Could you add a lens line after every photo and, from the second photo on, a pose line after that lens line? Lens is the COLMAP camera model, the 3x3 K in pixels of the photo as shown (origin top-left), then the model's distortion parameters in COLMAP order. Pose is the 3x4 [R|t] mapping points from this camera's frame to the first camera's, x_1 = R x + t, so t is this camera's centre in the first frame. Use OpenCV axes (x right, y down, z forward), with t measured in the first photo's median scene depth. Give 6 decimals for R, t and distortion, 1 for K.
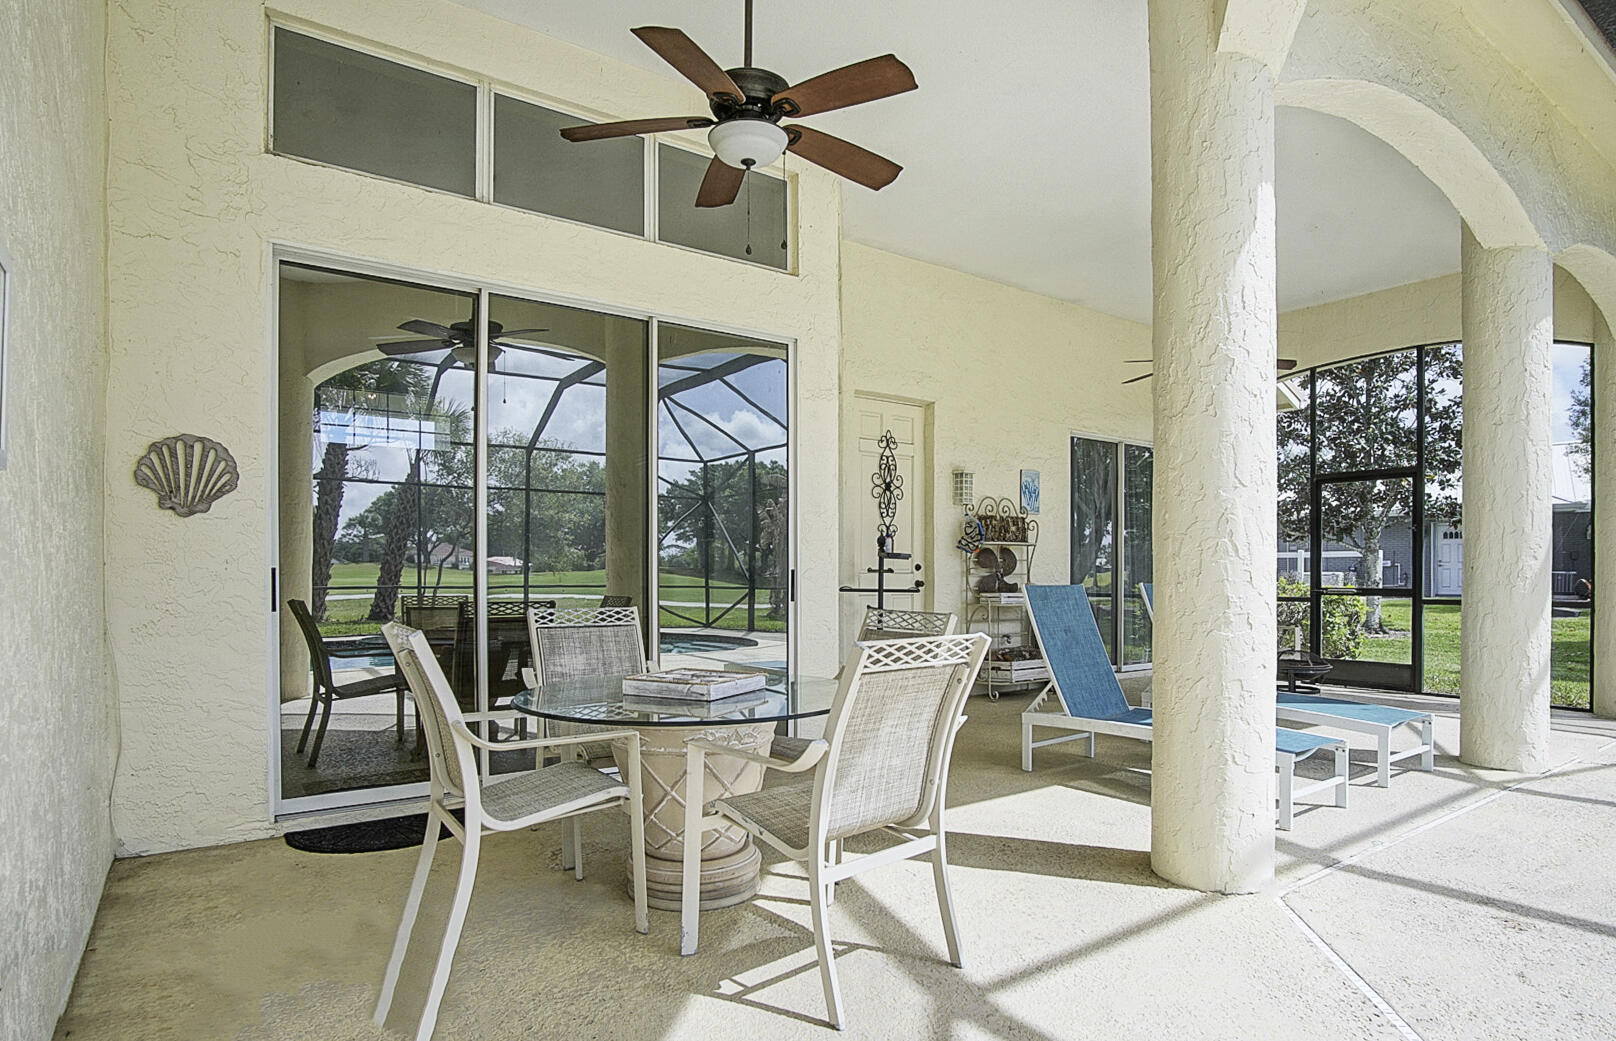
lens RADIAL K [[883.6, 0, 806.9], [0, 883.6, 571.4], [0, 0, 1]] dist [0.000446, -0.000061]
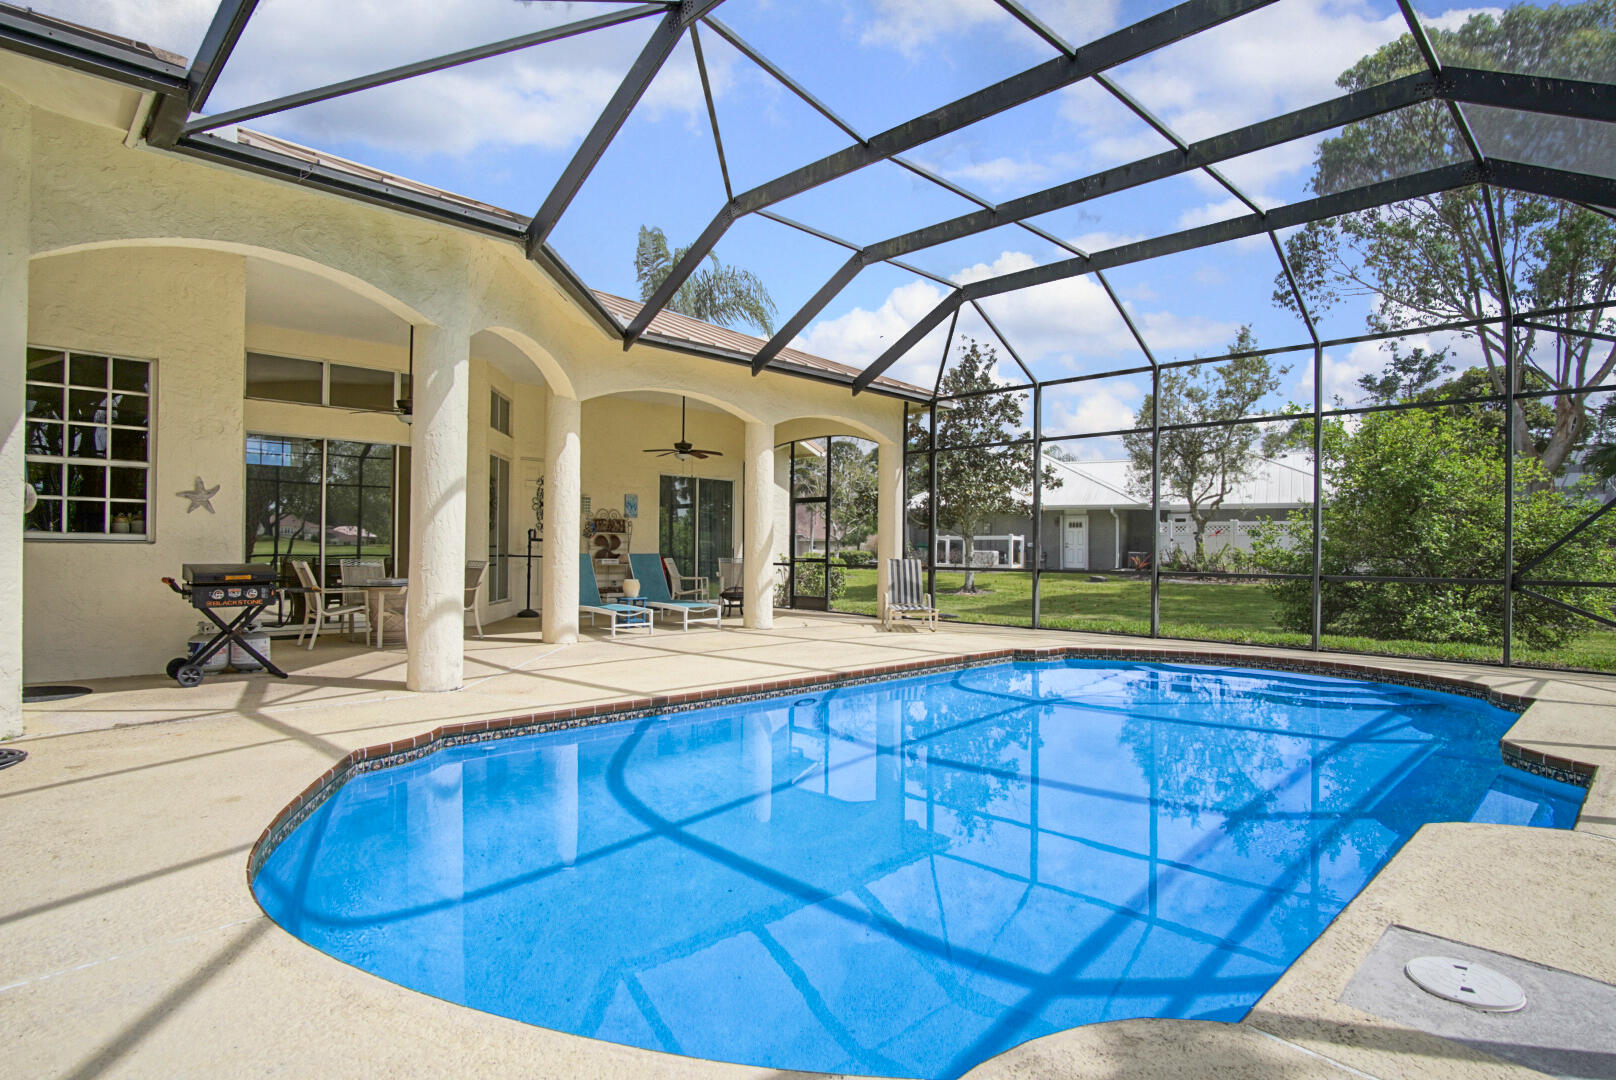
lens RADIAL K [[859.8, 0, 804.6], [0, 859.8, 535.9], [0, 0, 1]] dist [-0.029948, 0.002441]
pose [[0.987614, 0.011926, 0.156451, 0.346672], [-0.009903, 0.999857, -0.013706, -0.004201], [-0.156592, 0.011987, 0.987591, -0.915275]]
